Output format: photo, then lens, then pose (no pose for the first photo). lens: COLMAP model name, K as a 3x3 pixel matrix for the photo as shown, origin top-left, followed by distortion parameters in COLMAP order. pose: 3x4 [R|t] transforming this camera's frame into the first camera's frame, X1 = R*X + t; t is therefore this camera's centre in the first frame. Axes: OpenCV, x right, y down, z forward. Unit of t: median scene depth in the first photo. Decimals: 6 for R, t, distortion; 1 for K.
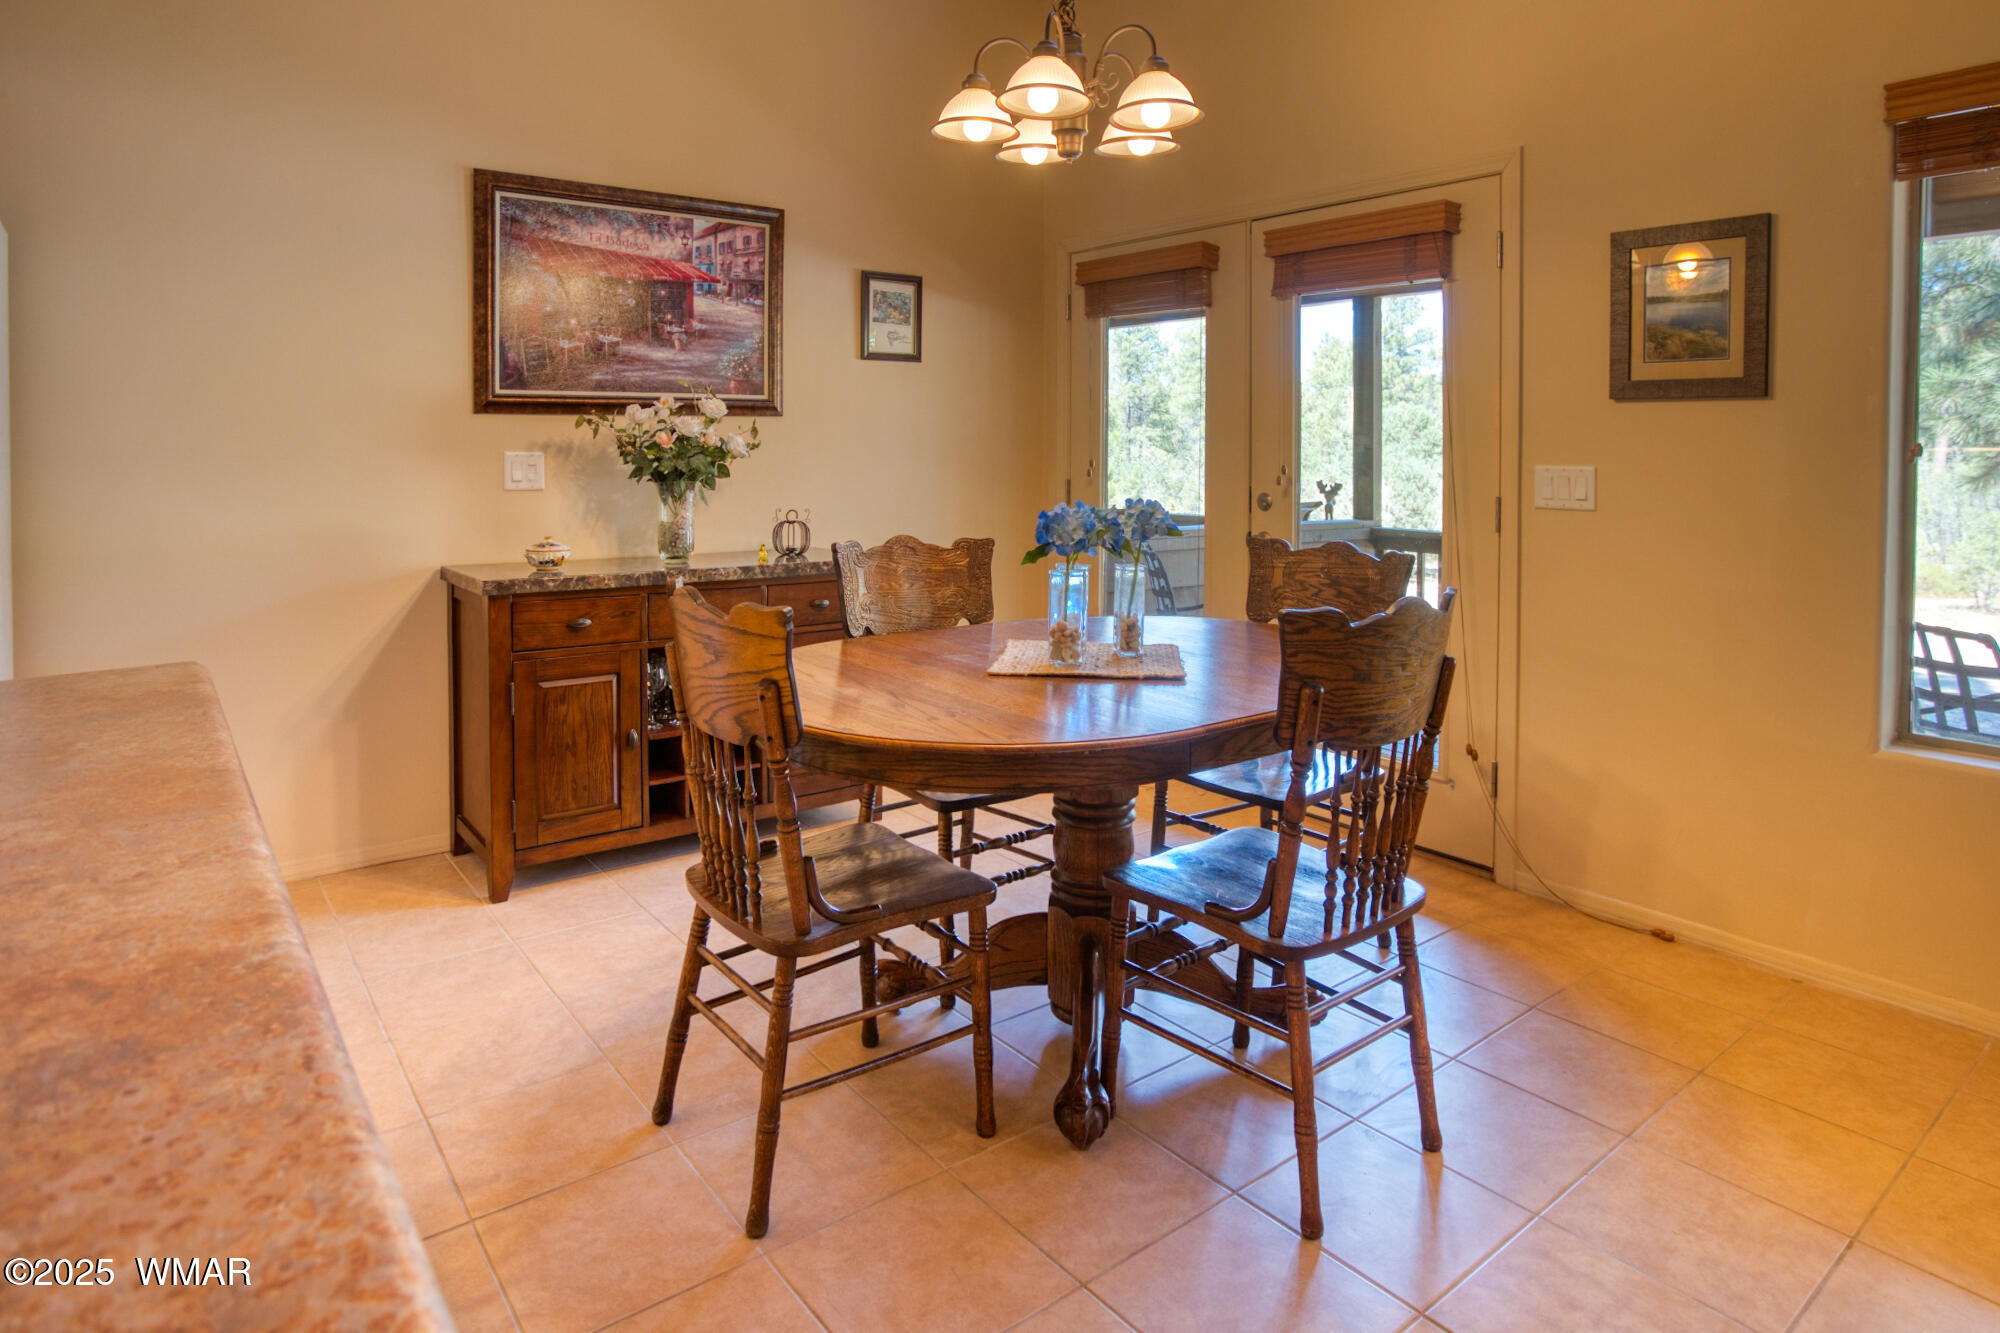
lens RADIAL K [[1131.1, 0, 975.1], [0, 1131.1, 474.5], [0, 0, 1]] dist [-0.050415, 0.006768]
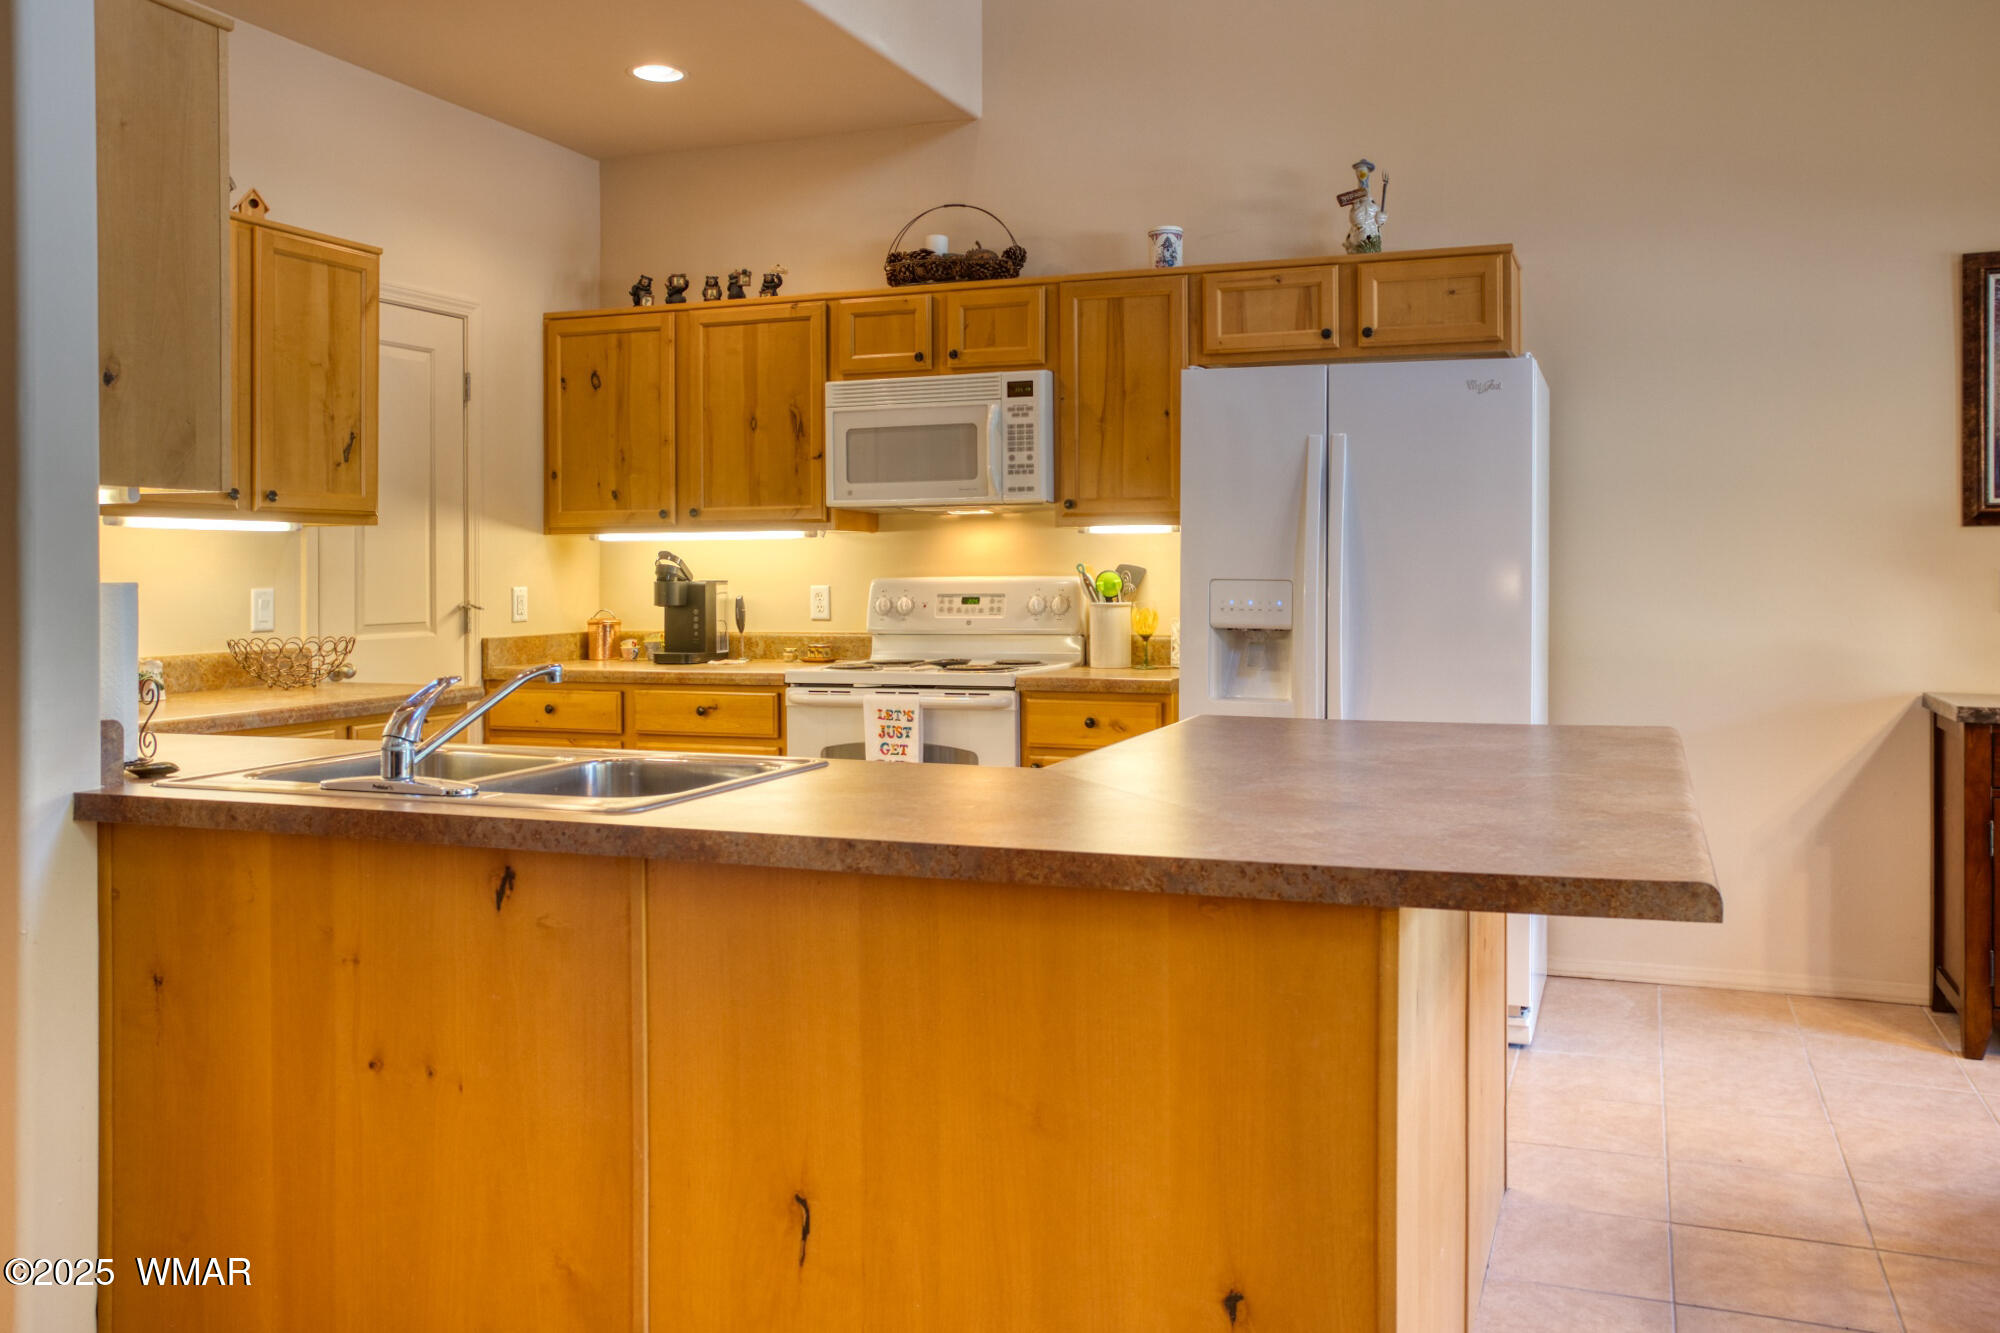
lens RADIAL K [[1583.4, 0, 1064.7], [0, 1583.4, 564.8], [0, 0, 1]] dist [-0.011038, 0.024203]
pose [[0.542744, -0.006717, -0.839871, 0.237859], [-0.013195, 0.999776, -0.016523, 0.007329], [0.839795, 0.020050, 0.542534, -0.309718]]
